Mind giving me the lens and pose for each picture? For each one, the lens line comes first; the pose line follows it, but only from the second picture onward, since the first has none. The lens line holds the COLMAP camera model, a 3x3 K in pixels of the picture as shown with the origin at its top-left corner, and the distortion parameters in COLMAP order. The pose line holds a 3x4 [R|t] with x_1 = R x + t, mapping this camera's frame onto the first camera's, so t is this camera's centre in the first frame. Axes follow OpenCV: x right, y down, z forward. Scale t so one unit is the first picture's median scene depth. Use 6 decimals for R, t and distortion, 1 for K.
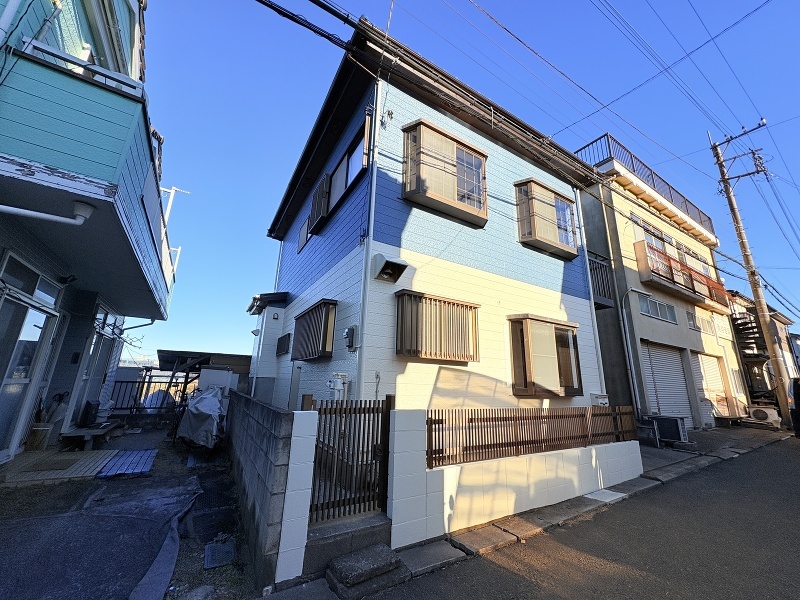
lens RADIAL K [[318.2, 0, 398.8], [0, 318.2, 297.8], [0, 0, 1]] dist [0.001135, -0.000489]
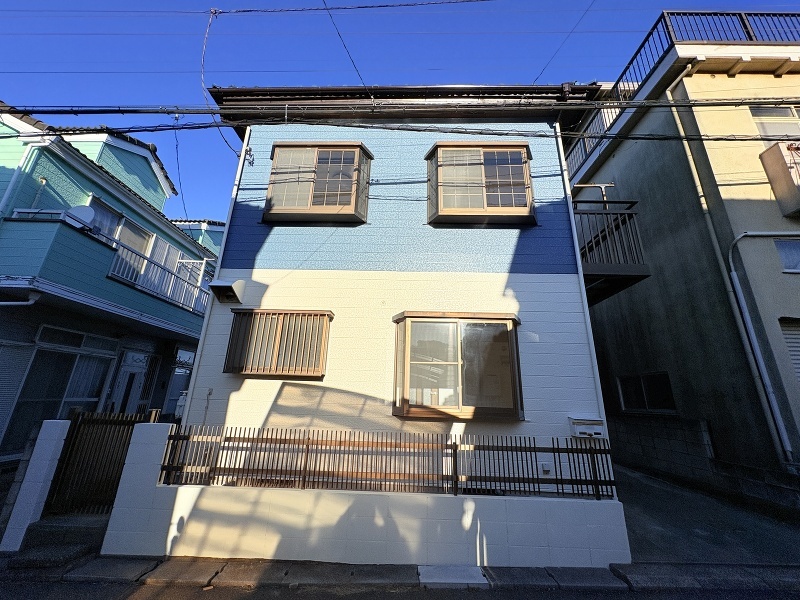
lens RADIAL K [[318.2, 0, 398.8], [0, 318.2, 297.8], [0, 0, 1]] dist [0.001135, -0.000489]
pose [[0.839879, -0.171527, -0.514959, 0.915361], [0.138217, 0.985064, -0.102687, 0.108166], [0.524881, 0.015068, 0.851042, 0.354834]]
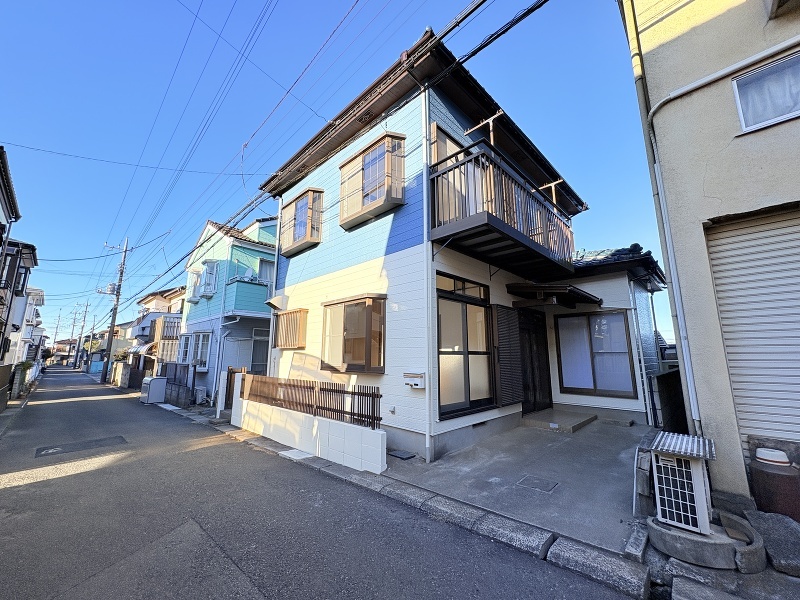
lens RADIAL K [[318.2, 0, 398.8], [0, 318.2, 297.8], [0, 0, 1]] dist [0.001135, -0.000489]
pose [[0.244954, -0.204765, -0.947665, 1.818614], [0.259871, 0.955544, -0.139296, 0.307836], [0.934058, -0.212149, 0.287276, 1.053926]]
